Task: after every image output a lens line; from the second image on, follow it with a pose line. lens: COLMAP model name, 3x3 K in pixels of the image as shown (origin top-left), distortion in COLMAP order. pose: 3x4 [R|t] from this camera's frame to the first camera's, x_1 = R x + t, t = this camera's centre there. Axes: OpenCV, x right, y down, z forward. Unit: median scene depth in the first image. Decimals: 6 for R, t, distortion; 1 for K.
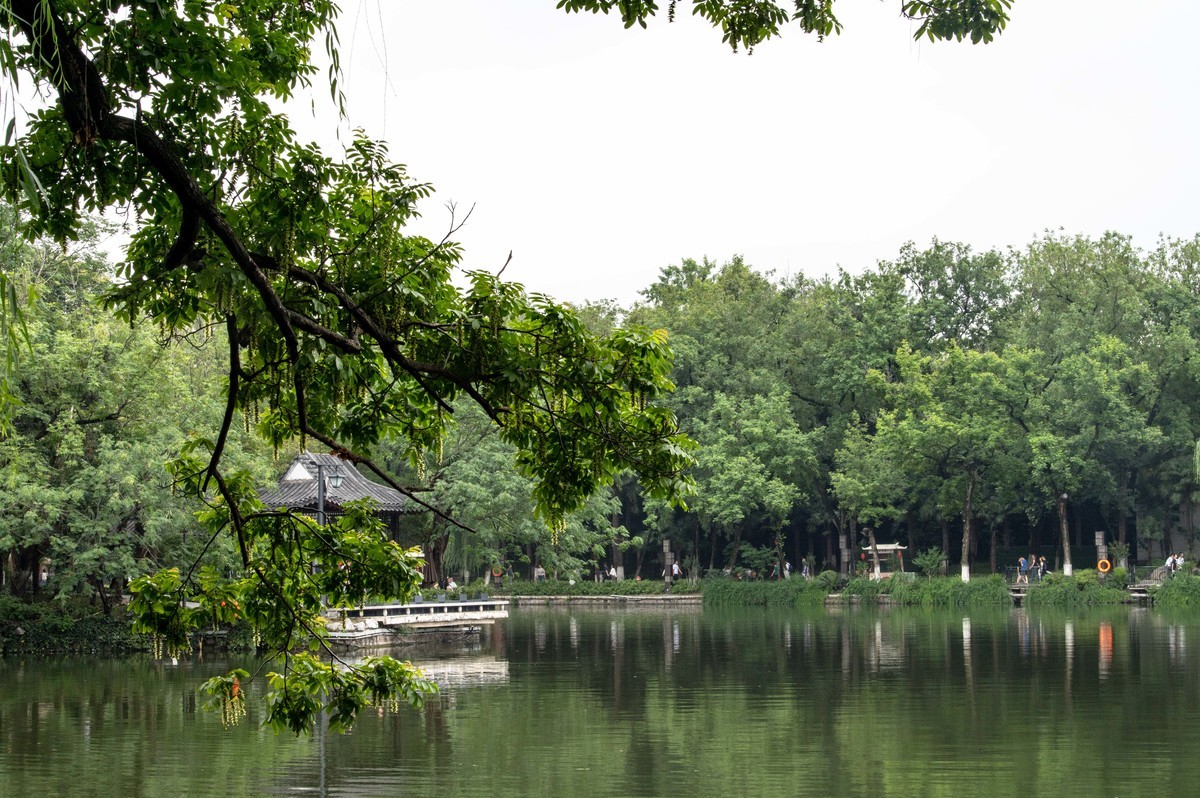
lens RADIAL K [[2571.9, 0, 600.0], [0, 2571.9, 399.0], [0, 0, 1]] dist [0.083976, 0.231161]
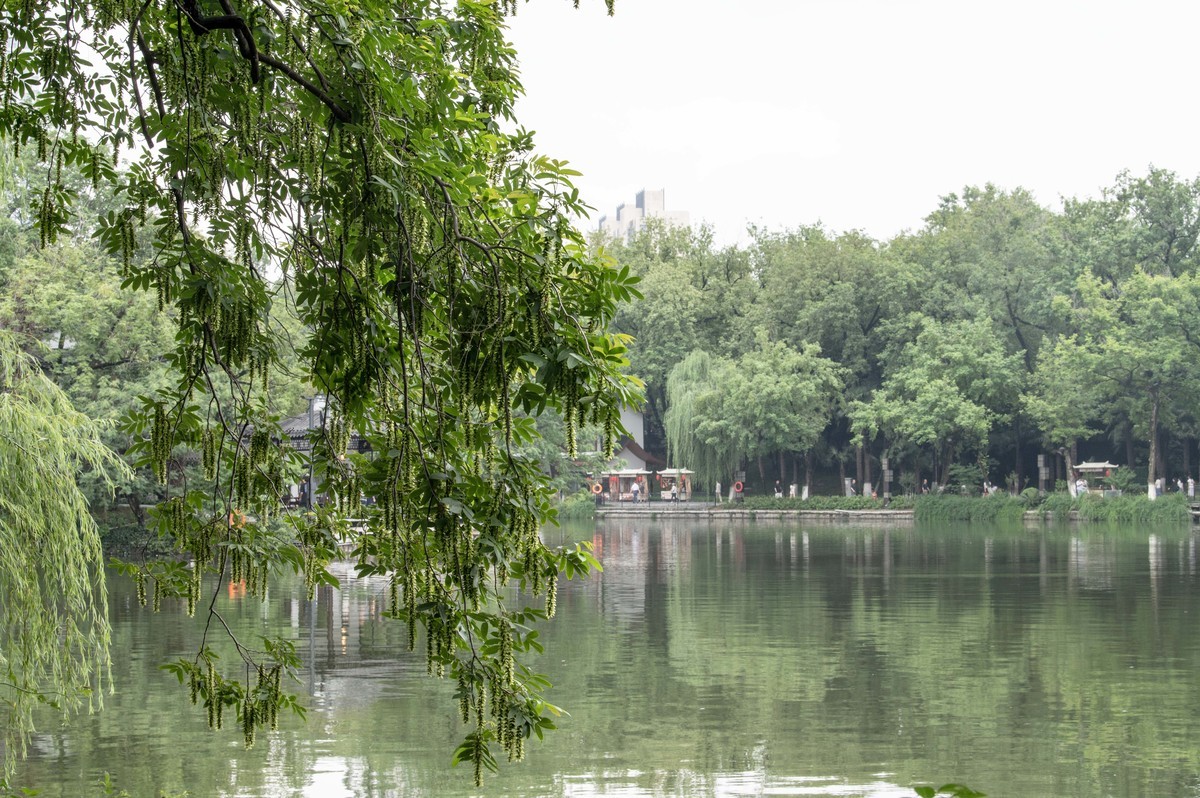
lens RADIAL K [[2571.9, 0, 600.0], [0, 2571.9, 399.0], [0, 0, 1]] dist [0.083976, 0.231161]
pose [[0.977916, -0.002622, -0.208982, 0.138136], [0.009687, 0.999415, 0.032794, -0.005577], [0.208774, -0.034094, 0.977369, -0.059428]]
